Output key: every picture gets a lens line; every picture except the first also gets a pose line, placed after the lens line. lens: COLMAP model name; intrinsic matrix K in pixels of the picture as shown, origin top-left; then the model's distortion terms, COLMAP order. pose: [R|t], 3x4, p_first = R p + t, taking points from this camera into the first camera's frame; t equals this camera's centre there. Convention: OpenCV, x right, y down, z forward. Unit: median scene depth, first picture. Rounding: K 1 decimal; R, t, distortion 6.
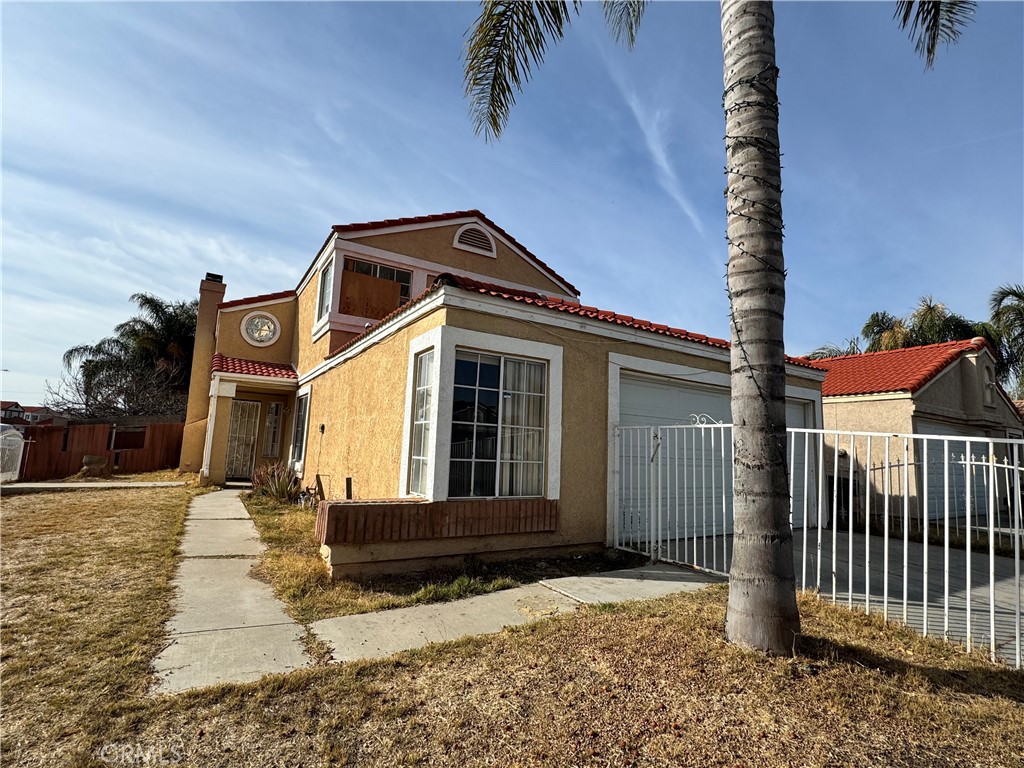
lens RADIAL K [[495.3, 0, 512.8], [0, 495.3, 385.4], [0, 0, 1]] dist [-0.004134, 0.001662]
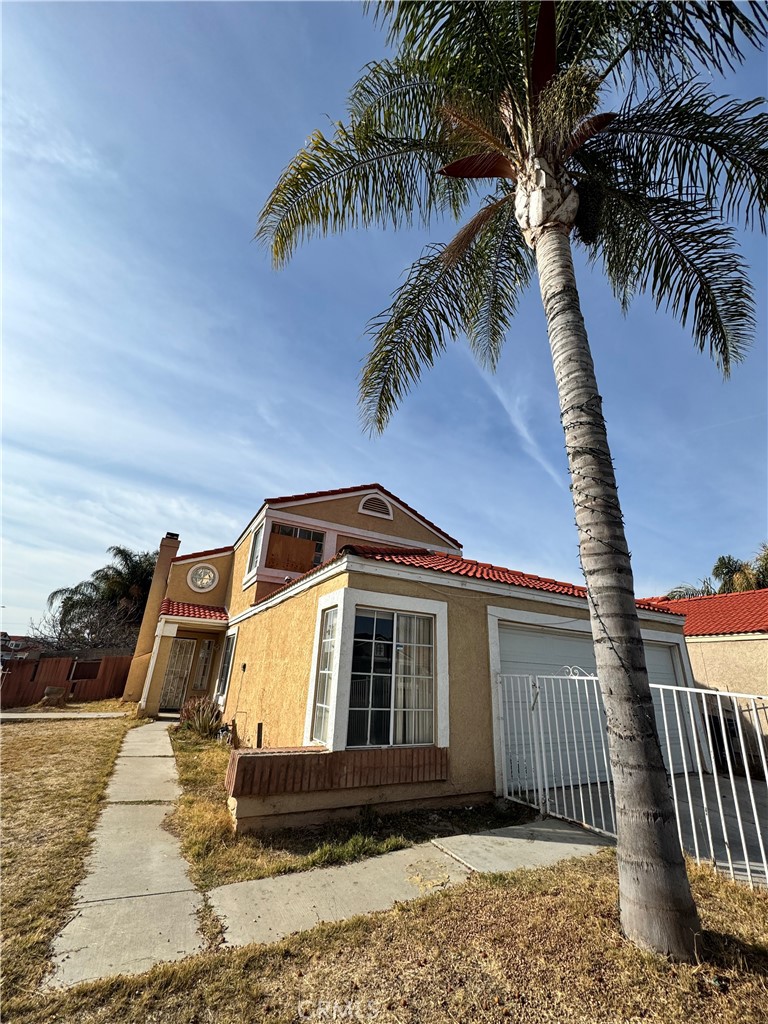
lens RADIAL K [[409.3, 0, 384.5], [0, 409.3, 511.6], [0, 0, 1]] dist [-0.002348, 0.000432]
pose [[0.998110, -0.016948, -0.059075, 0.017044], [0.001877, 0.969185, -0.246327, -0.057713], [0.061429, 0.245751, 0.967385, -0.004095]]
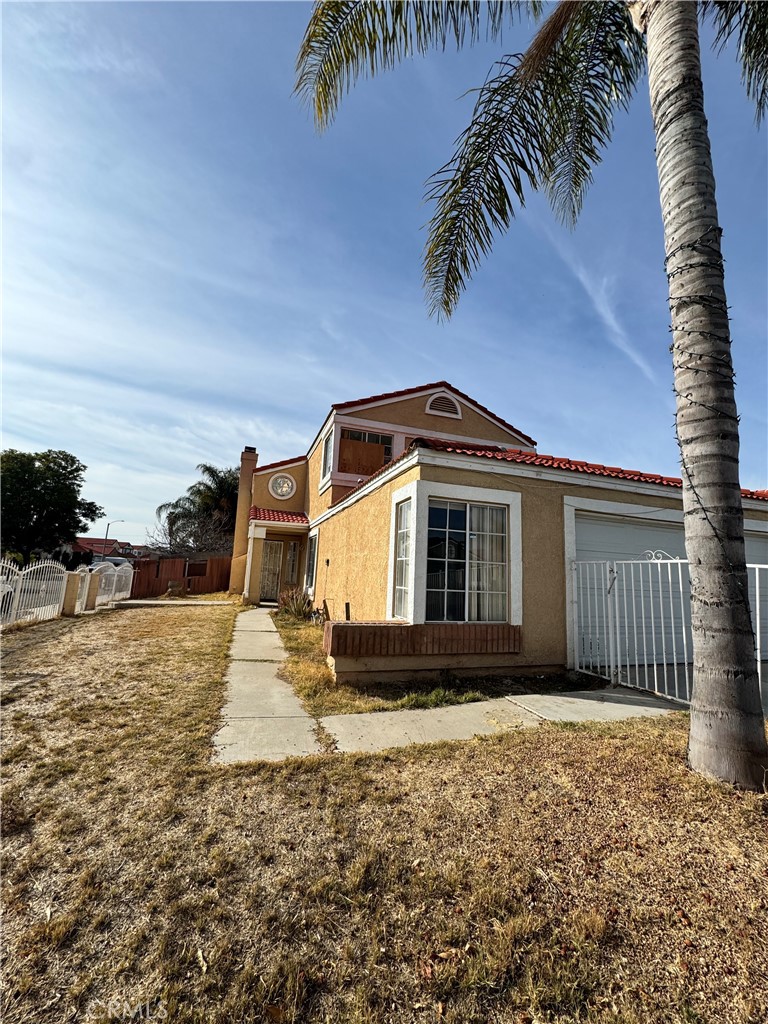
lens RADIAL K [[409.3, 0, 384.7], [0, 409.3, 512.6], [0, 0, 1]] dist [-0.002348, 0.000432]
pose [[0.973676, -0.028931, -0.226094, 0.006685], [0.022715, 0.999290, -0.030049, -0.012227], [0.226802, 0.024123, 0.973642, -0.007249]]
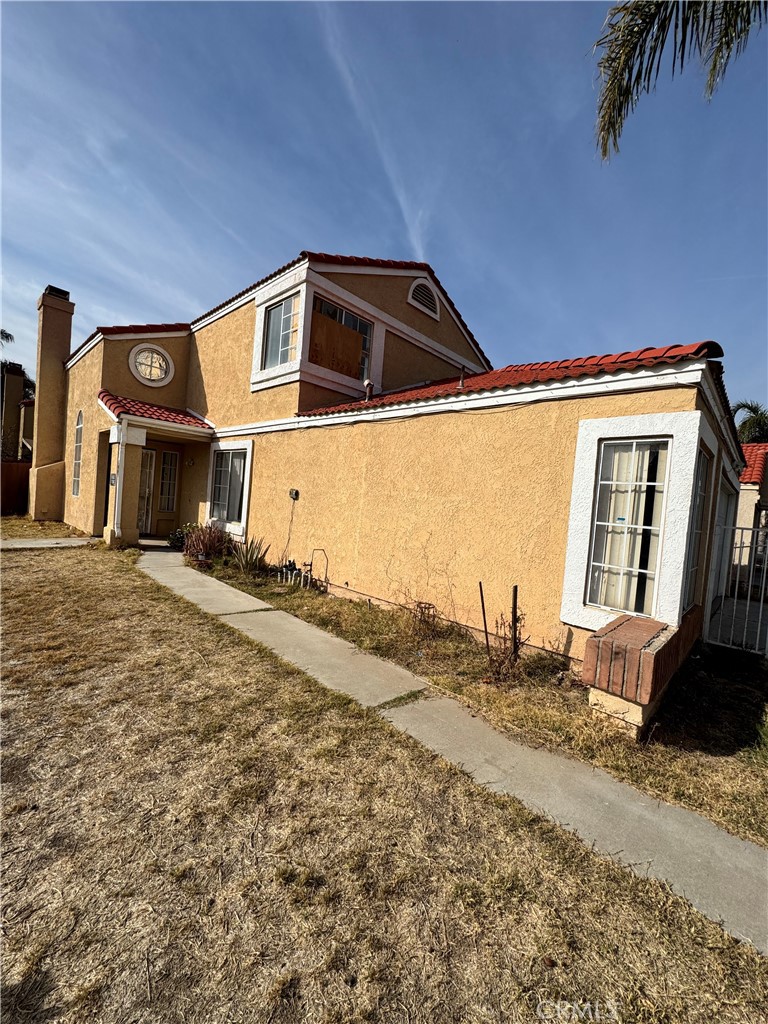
lens RADIAL K [[409.3, 0, 390.4], [0, 409.3, 509.9], [0, 0, 1]] dist [-0.002348, 0.000432]
pose [[0.966403, 0.037215, 0.254321, -0.756104], [-0.079093, 0.984508, 0.156486, -0.027669], [-0.244558, -0.171343, 0.954376, 0.466301]]
